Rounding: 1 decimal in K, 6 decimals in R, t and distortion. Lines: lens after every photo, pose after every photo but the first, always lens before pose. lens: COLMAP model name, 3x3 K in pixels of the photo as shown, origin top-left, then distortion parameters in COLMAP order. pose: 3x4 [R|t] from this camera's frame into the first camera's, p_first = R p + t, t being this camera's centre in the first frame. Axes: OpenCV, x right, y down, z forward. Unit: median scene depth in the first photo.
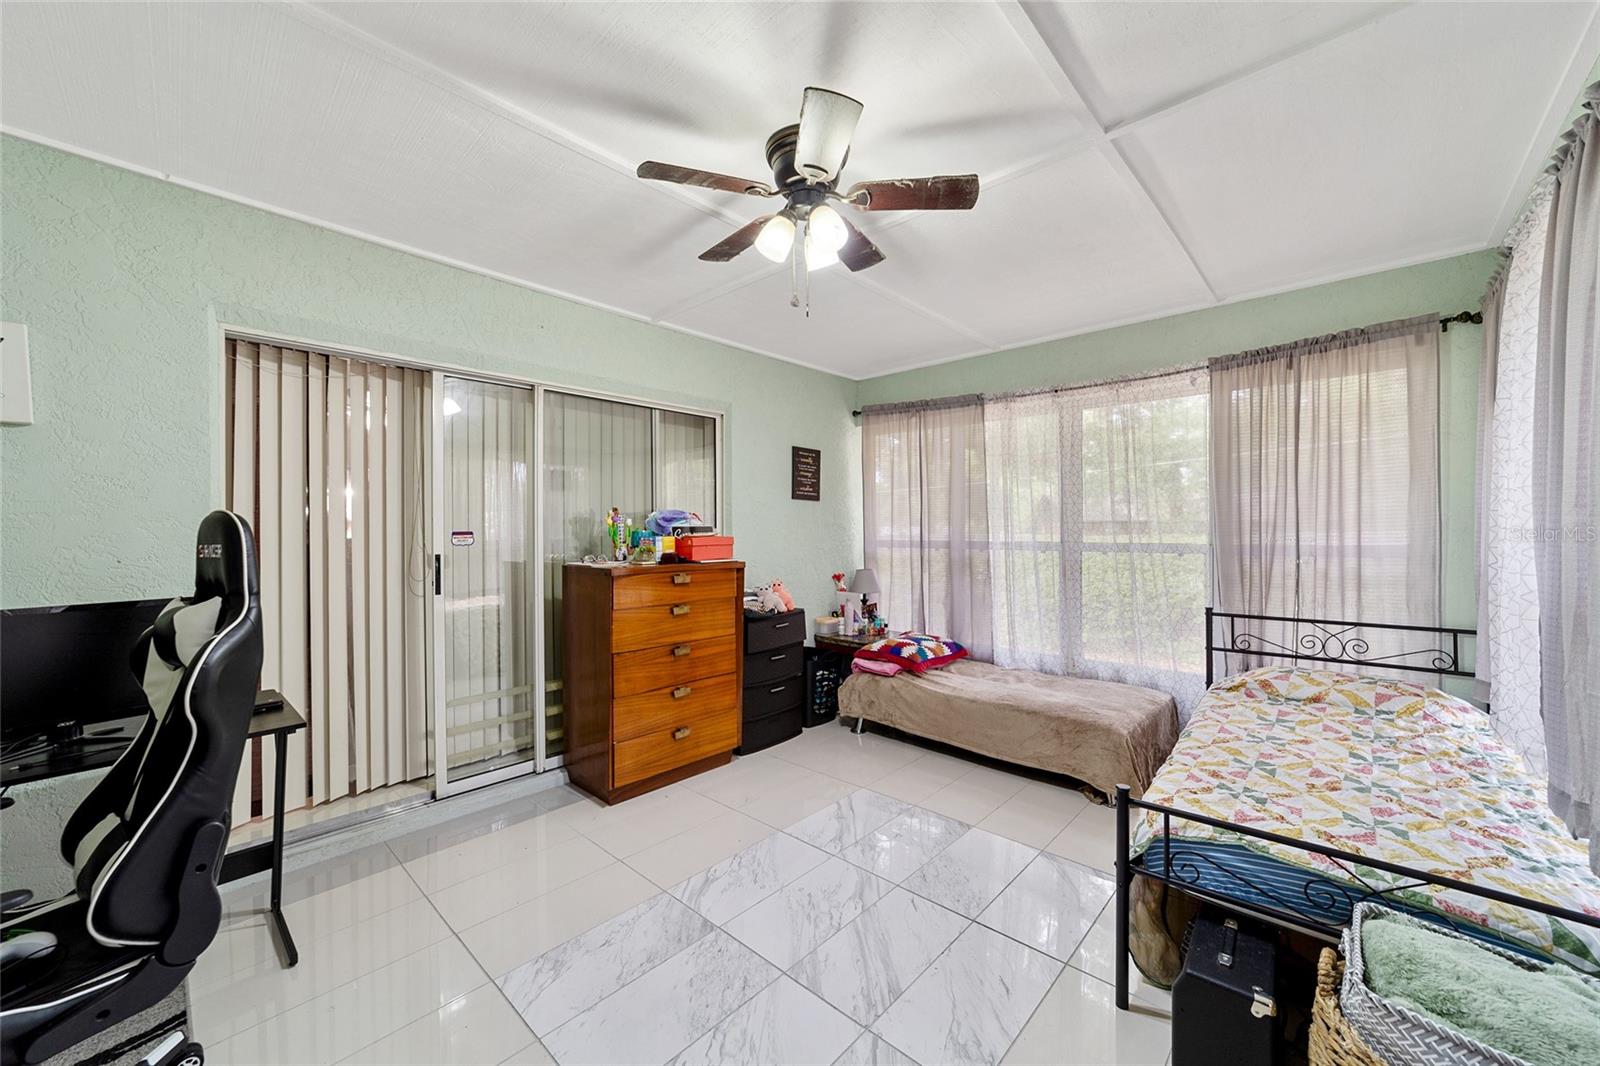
lens RADIAL K [[615.2, 0, 796.2], [0, 615.2, 529.7], [0, 0, 1]] dist [-0.018300, 0.008974]
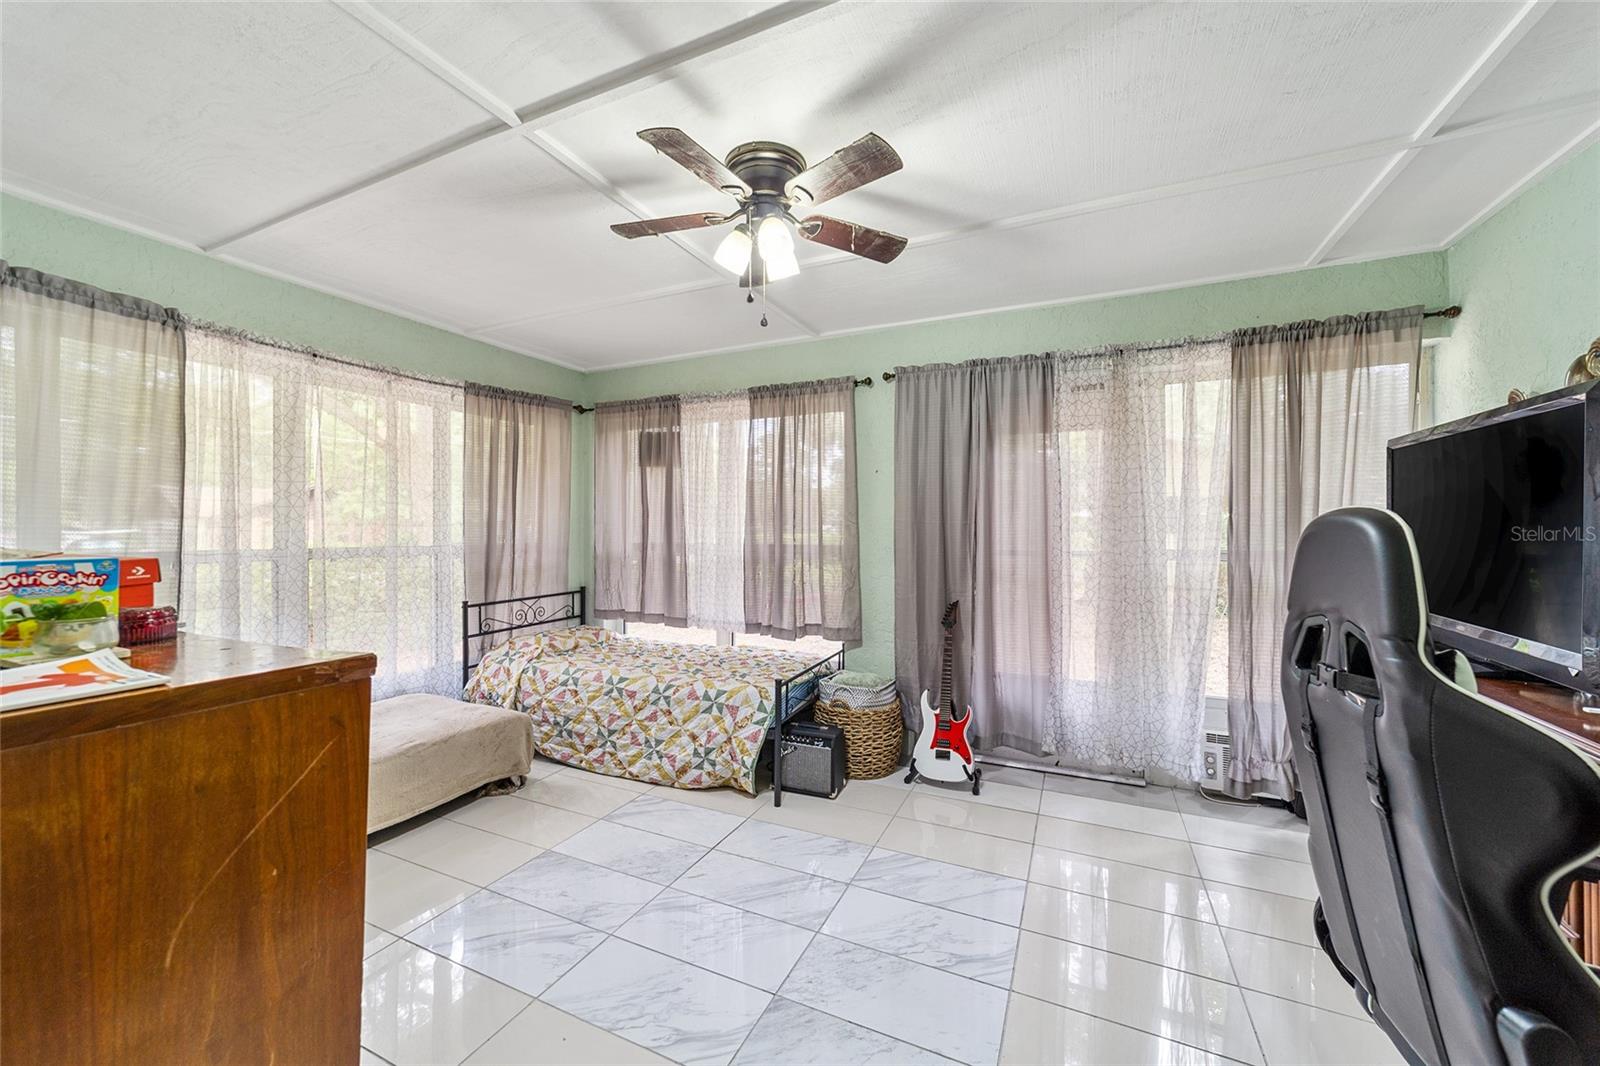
lens RADIAL K [[615.2, 0, 796.2], [0, 615.2, 529.7], [0, 0, 1]] dist [-0.018300, 0.008974]
pose [[-0.306033, 0.003763, 0.952013, -0.676562], [0.001616, 0.999993, -0.003433, -0.000113], [-0.952019, 0.000488, -0.306037, 0.874367]]
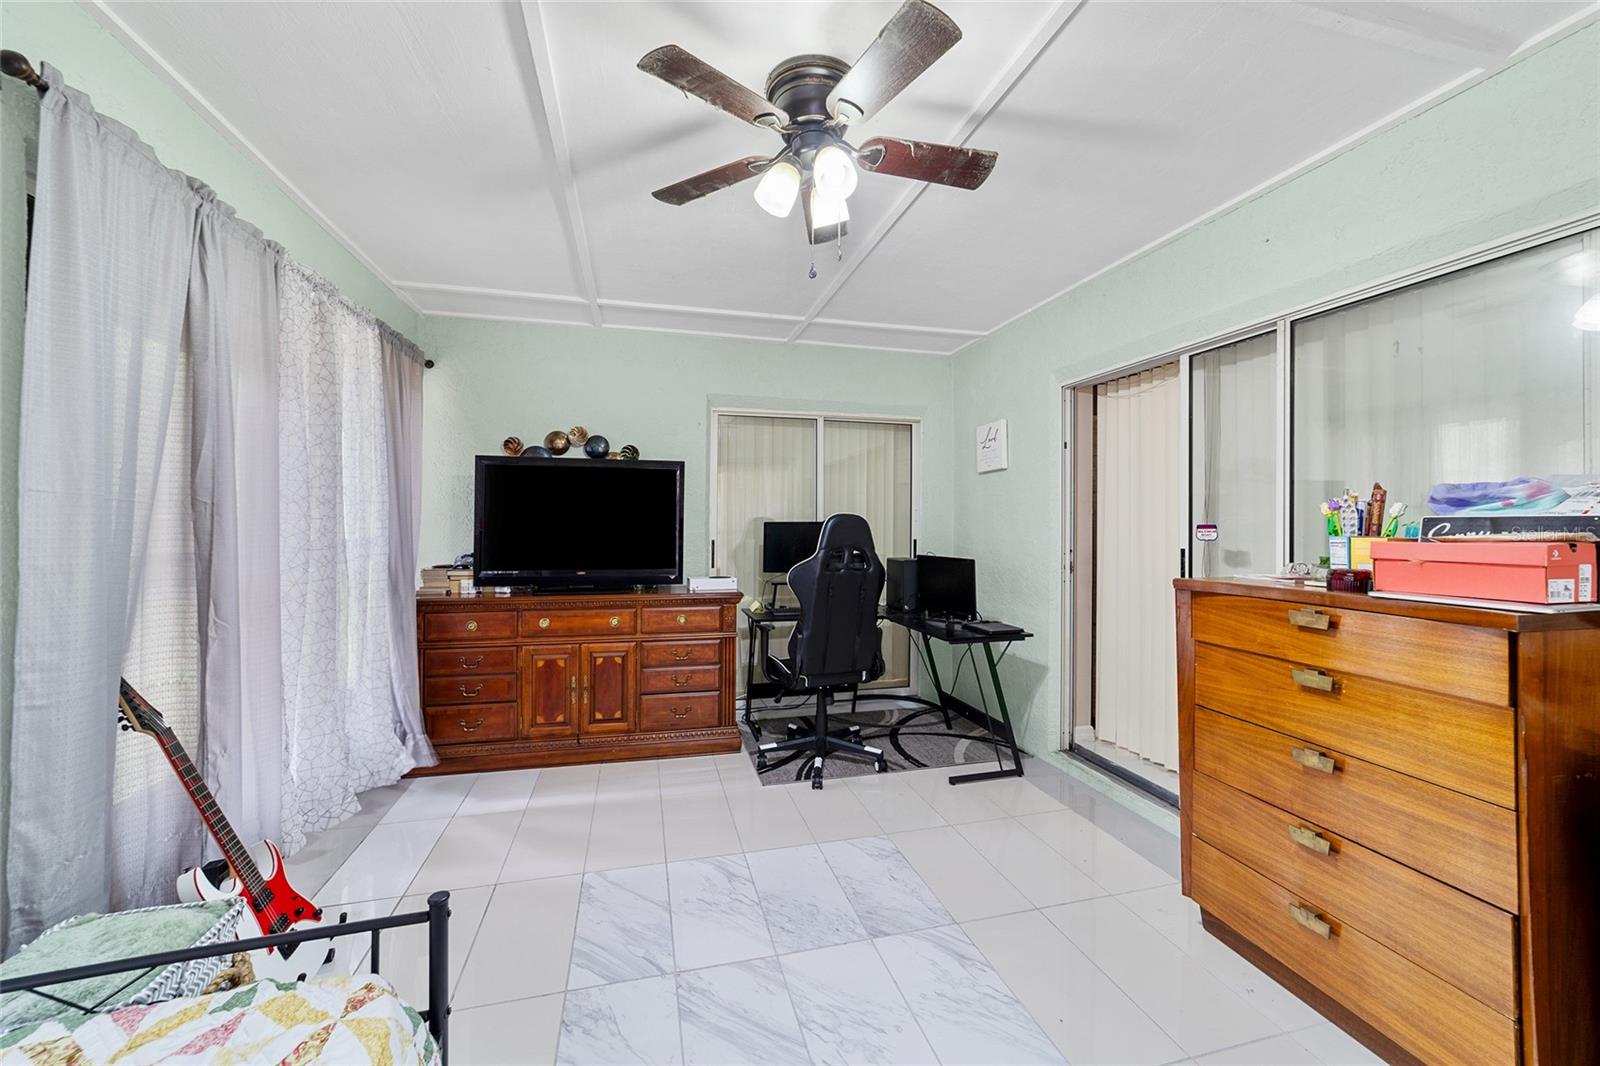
lens RADIAL K [[615.2, 0, 796.2], [0, 615.2, 529.7], [0, 0, 1]] dist [-0.018300, 0.008974]
pose [[-0.544439, 0.012039, -0.838714, 0.518583], [-0.000106, 0.999896, 0.014422, -0.002641], [0.838800, 0.007941, -0.544381, 1.005531]]
